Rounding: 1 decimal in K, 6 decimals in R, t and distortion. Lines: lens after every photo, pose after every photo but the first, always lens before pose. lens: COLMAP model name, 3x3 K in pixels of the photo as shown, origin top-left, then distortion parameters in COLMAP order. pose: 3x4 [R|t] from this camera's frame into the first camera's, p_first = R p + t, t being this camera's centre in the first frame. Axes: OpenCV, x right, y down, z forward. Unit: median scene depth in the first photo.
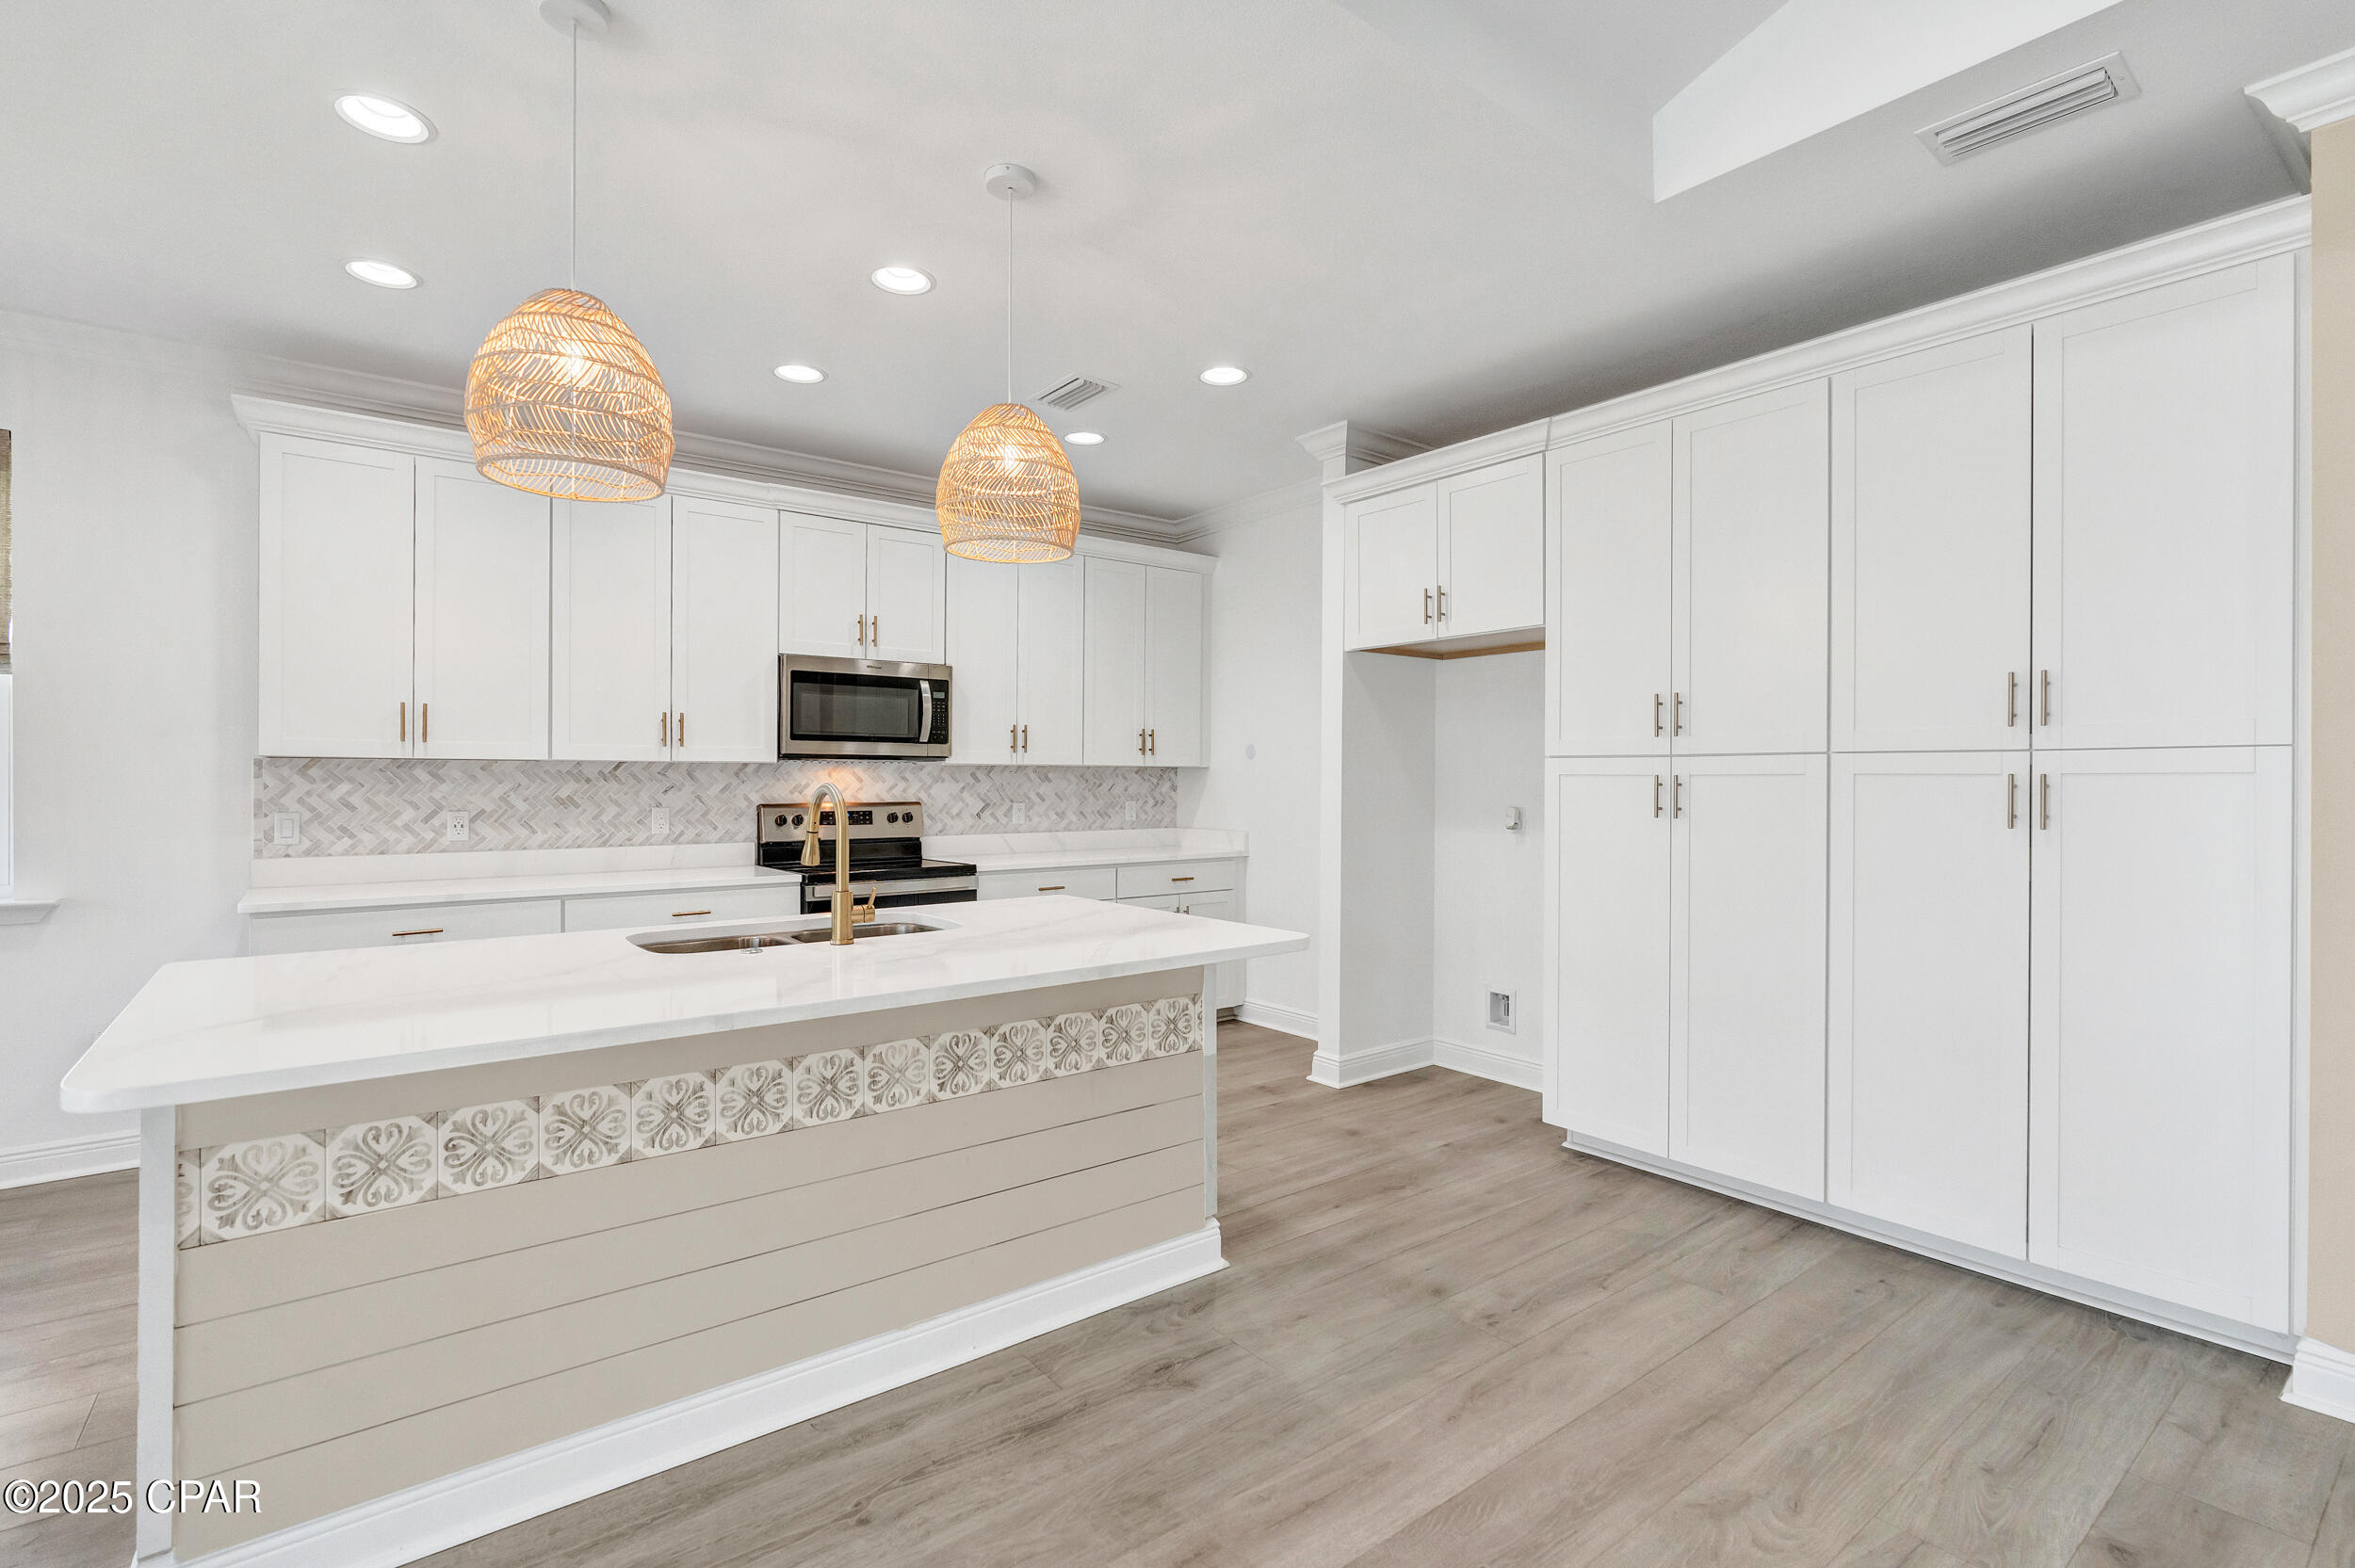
lens RADIAL K [[1076.1, 0, 1174.0], [0, 1076.1, 779.8], [0, 0, 1]] dist [-0.007237, 0.001116]
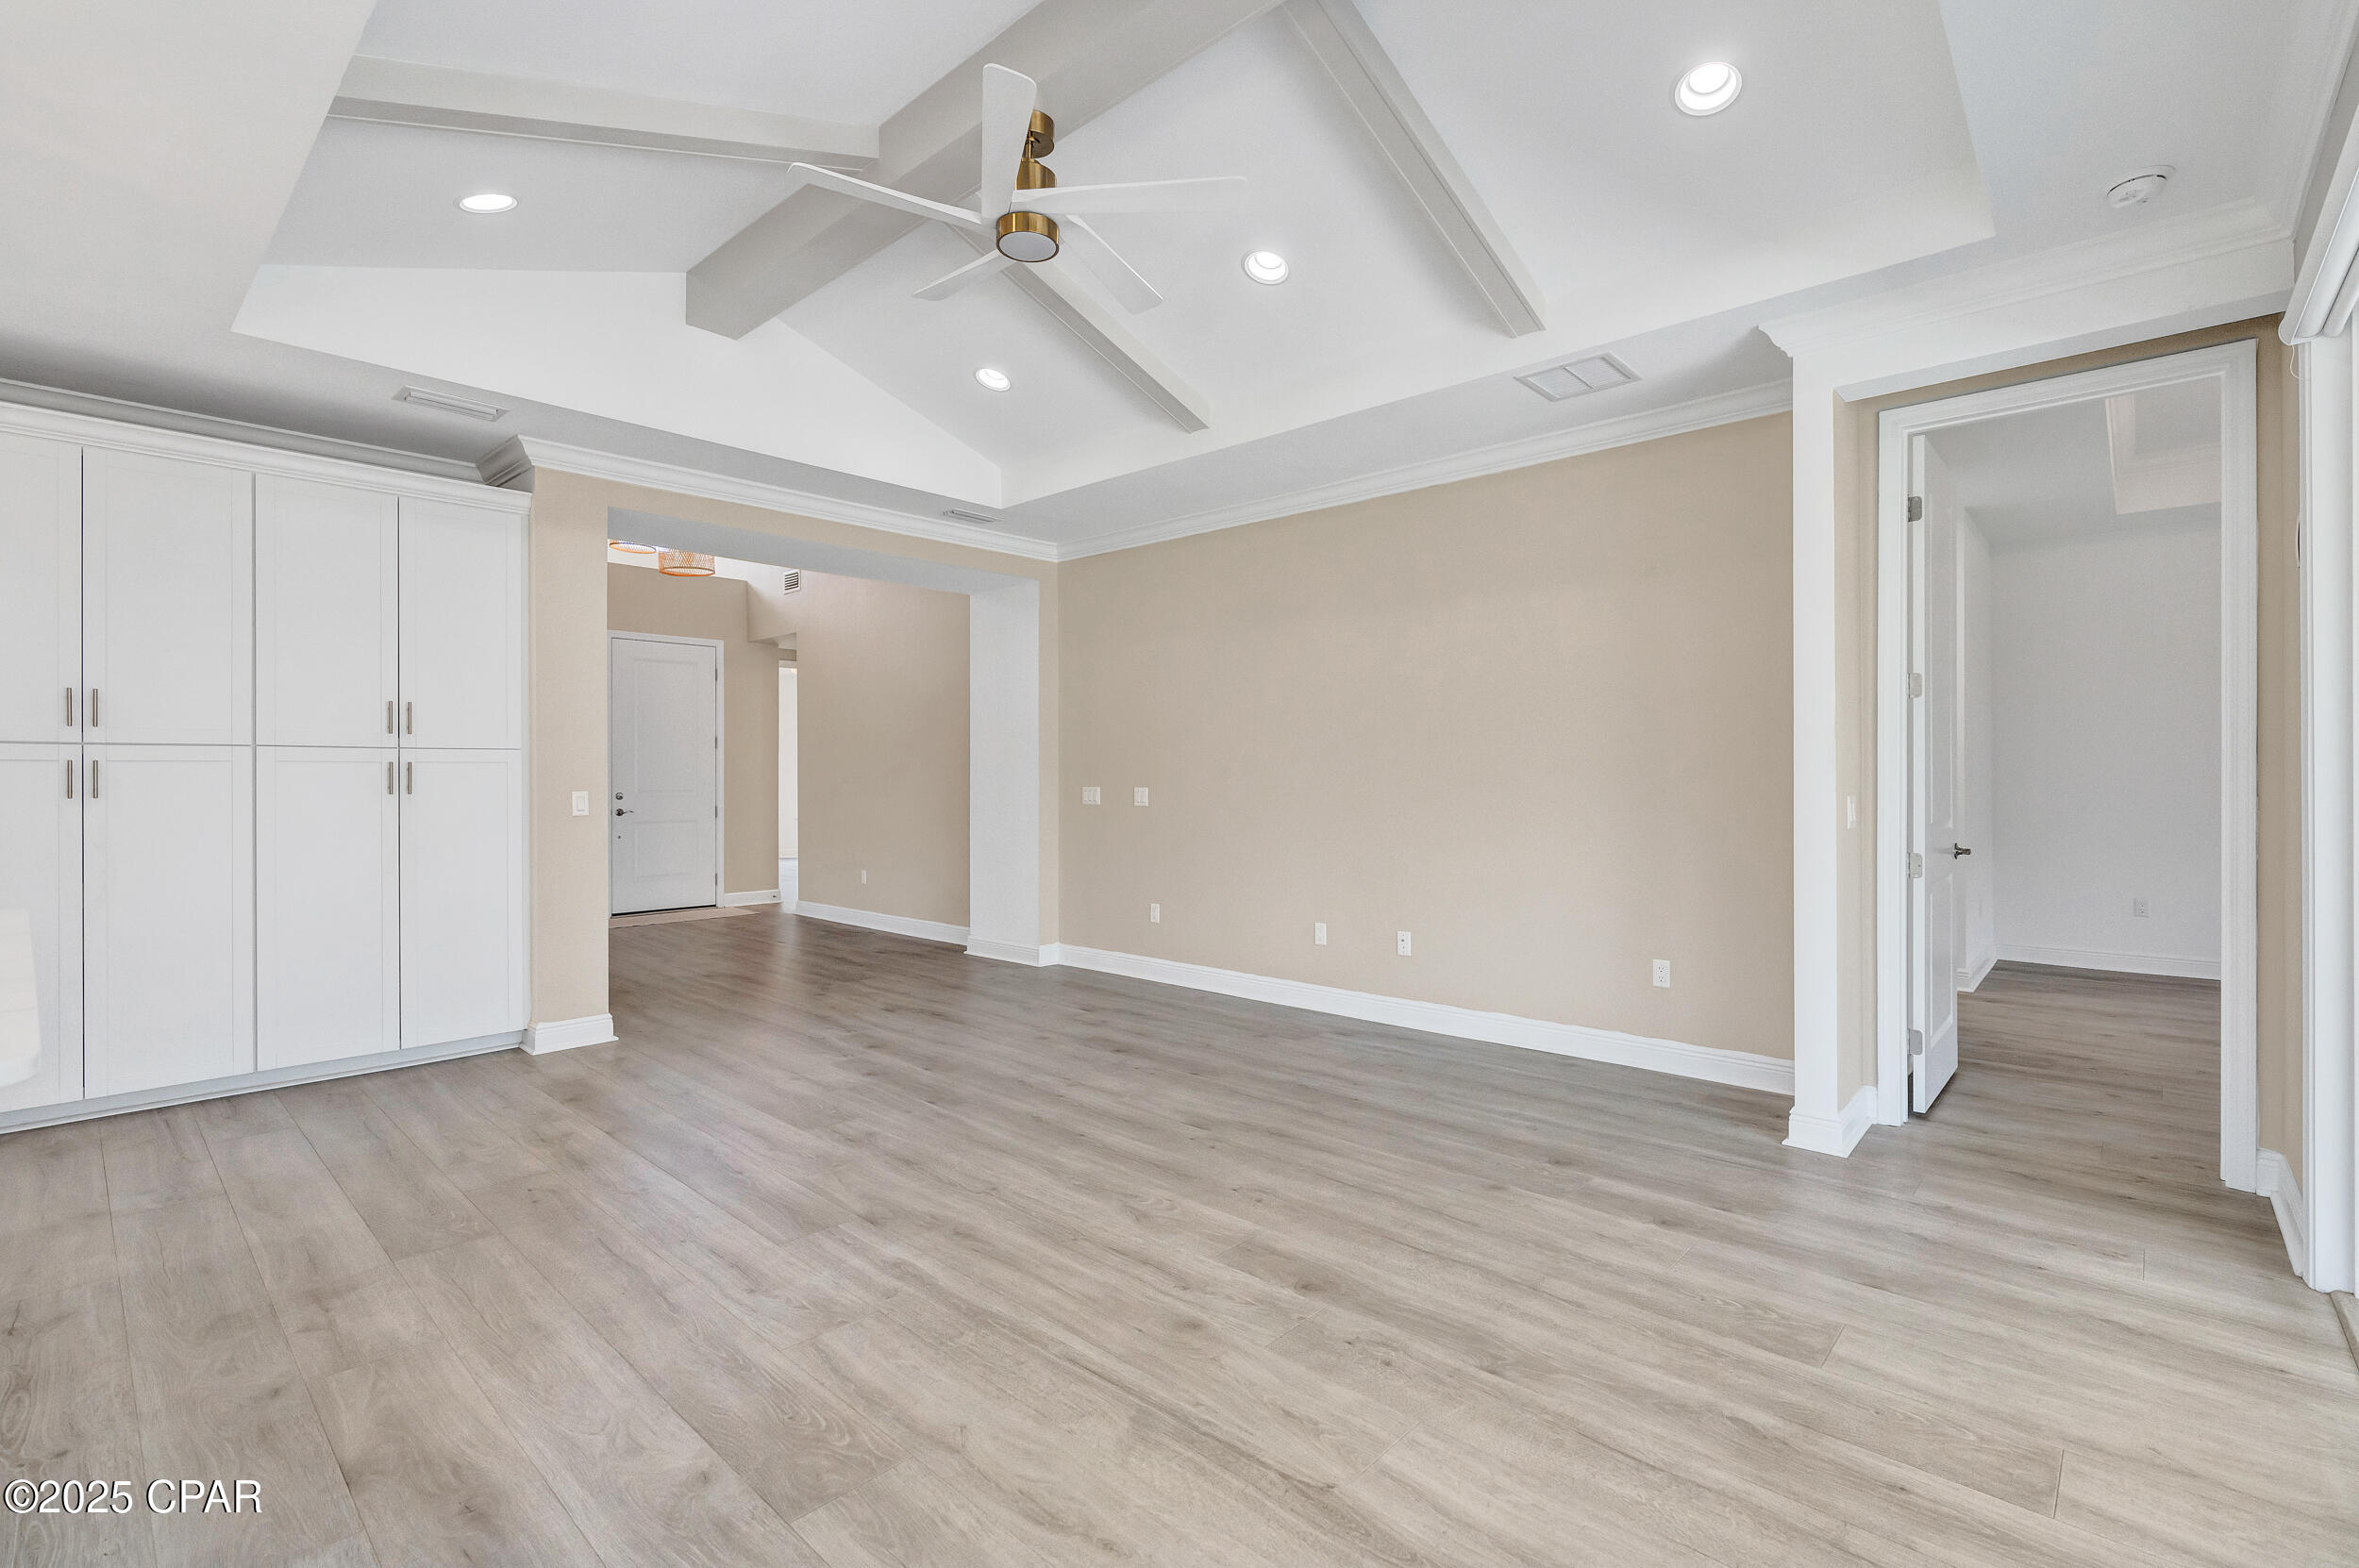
lens RADIAL K [[1053.4, 0, 1193.1], [0, 1053.4, 778.9], [0, 0, 1]] dist [-0.005307, 0.000803]
pose [[-0.176058, -0.004448, 0.984370, -0.736542], [0.003611, 0.999980, 0.005164, 0.011993], [-0.984373, 0.004464, -0.176039, 0.038474]]
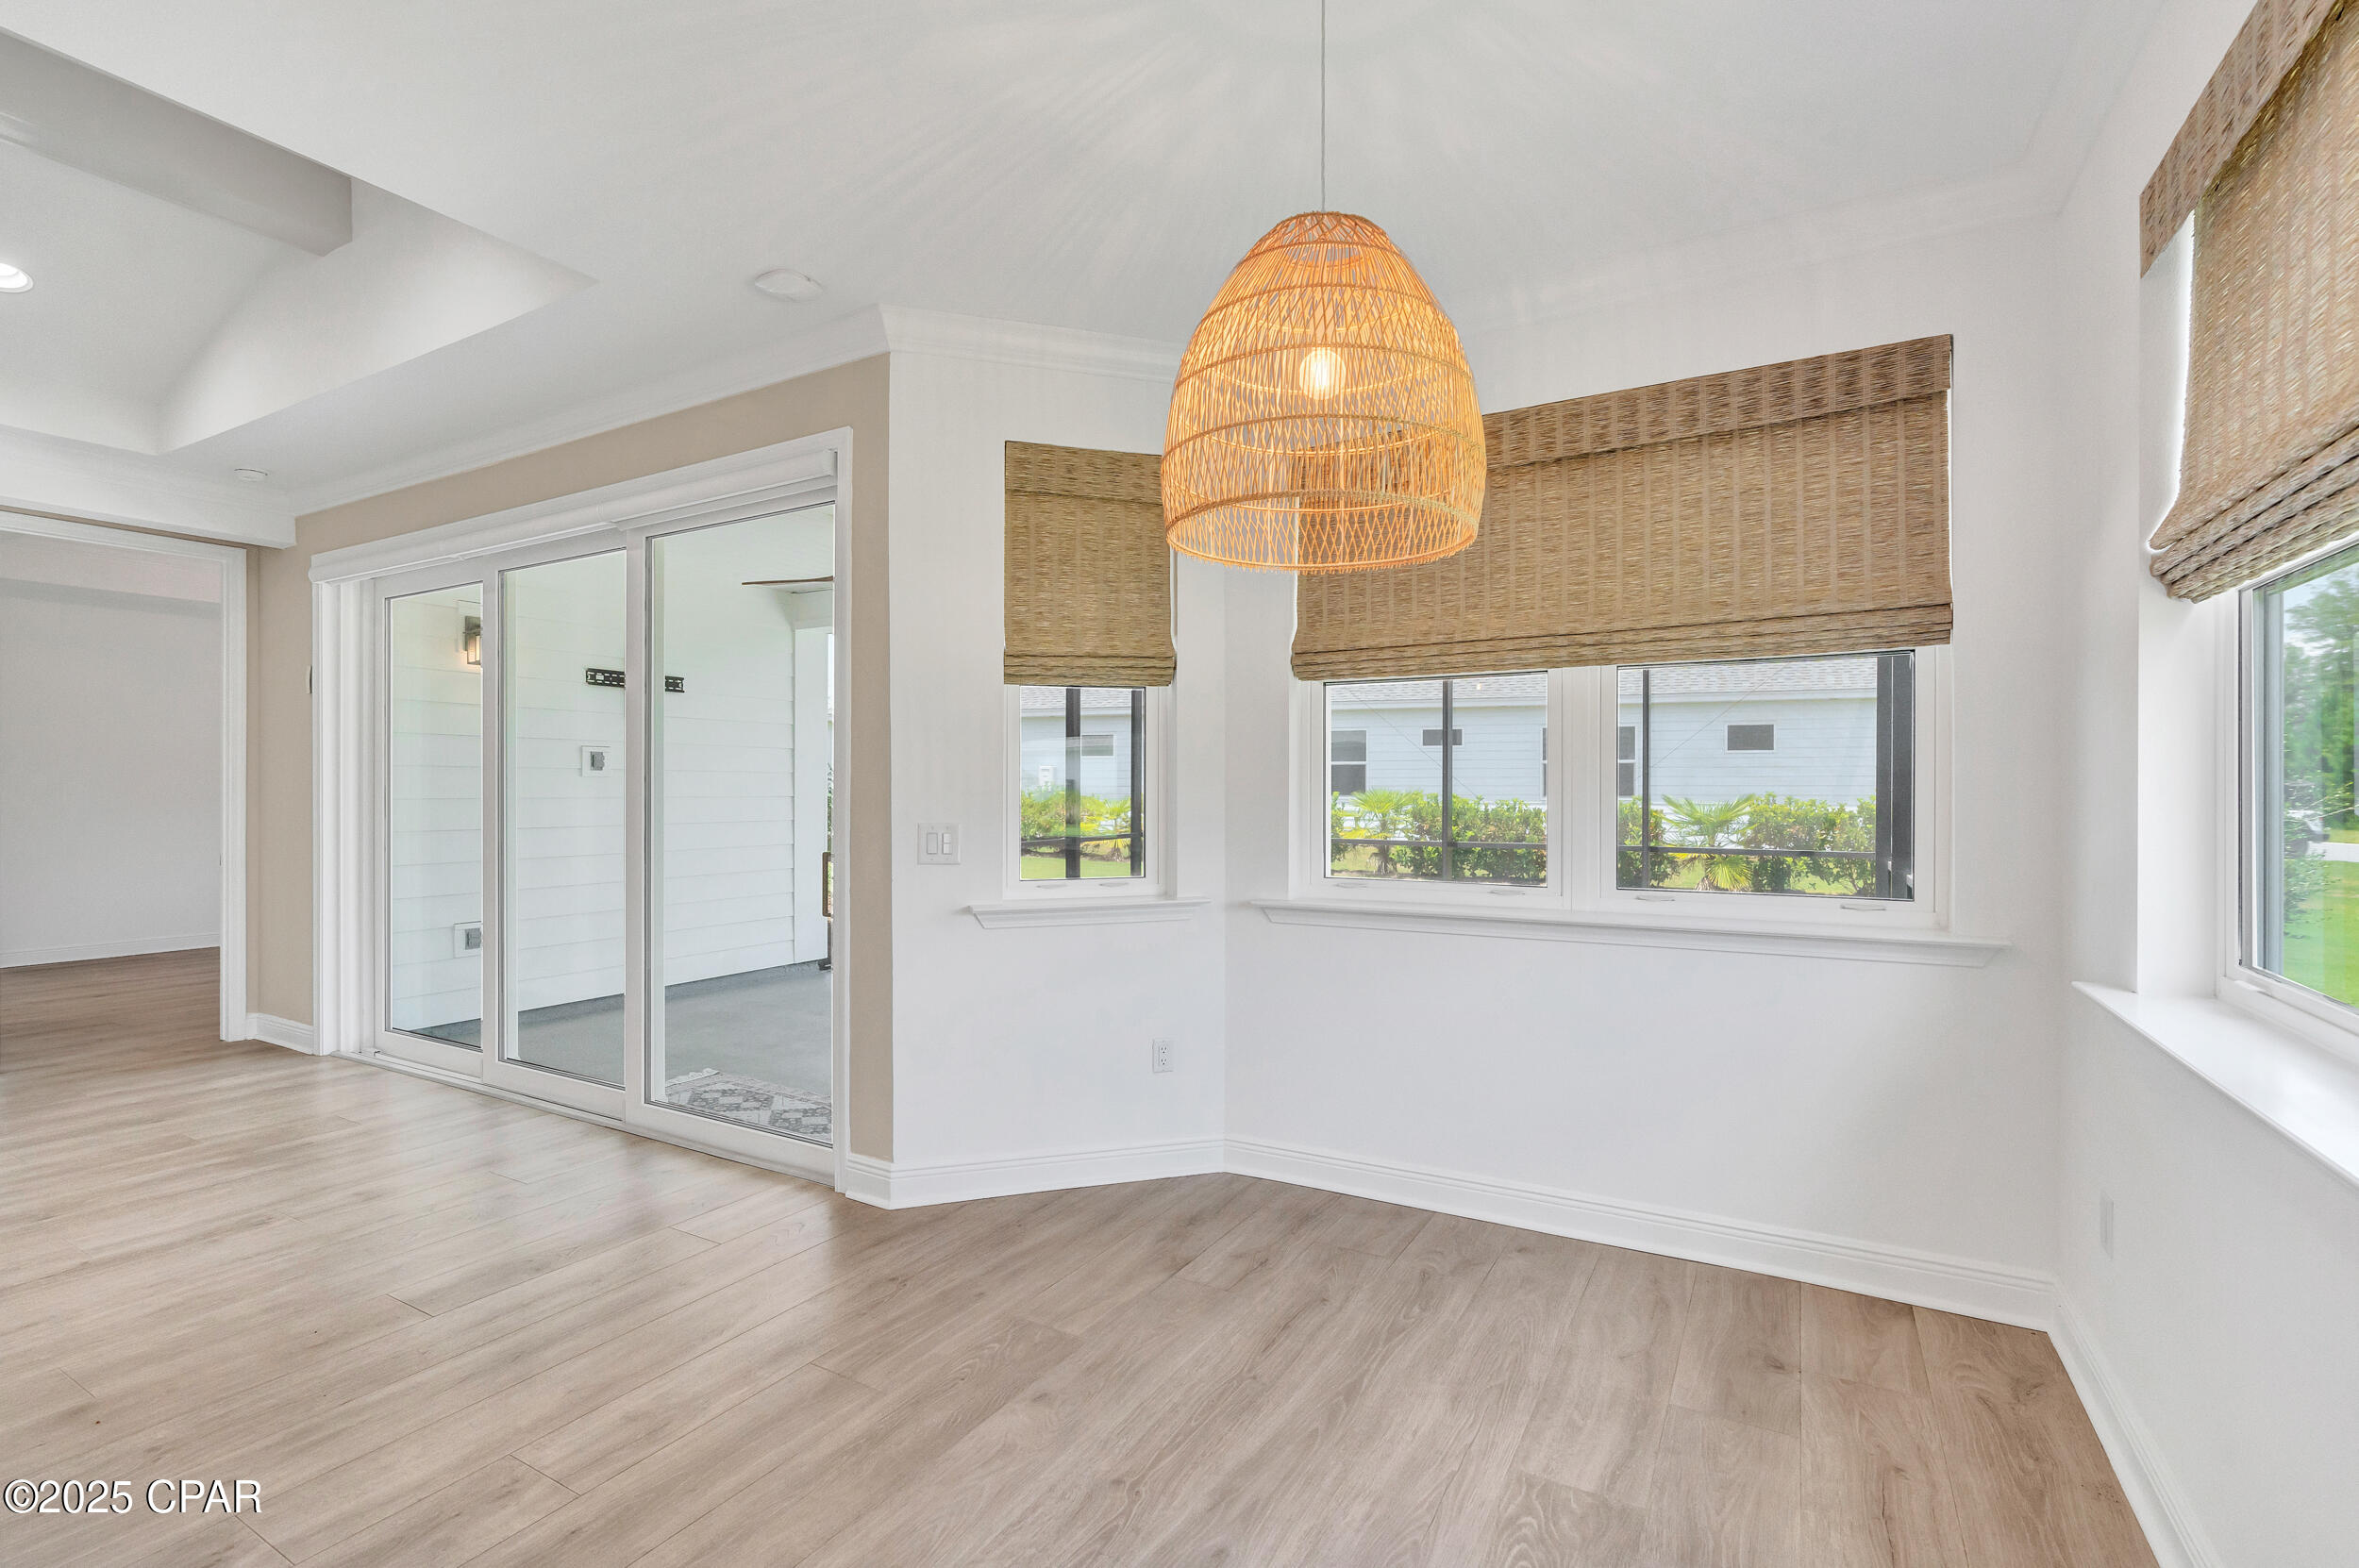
lens RADIAL K [[1060.9, 0, 1187.9], [0, 1060.9, 787.5], [0, 0, 1]] dist [-0.007299, -0.000836]
pose [[-0.921740, -0.002652, -0.387799, -0.707682], [-0.001634, 0.999994, -0.002956, 0.001113], [0.387805, -0.002091, -0.921739, 0.890856]]
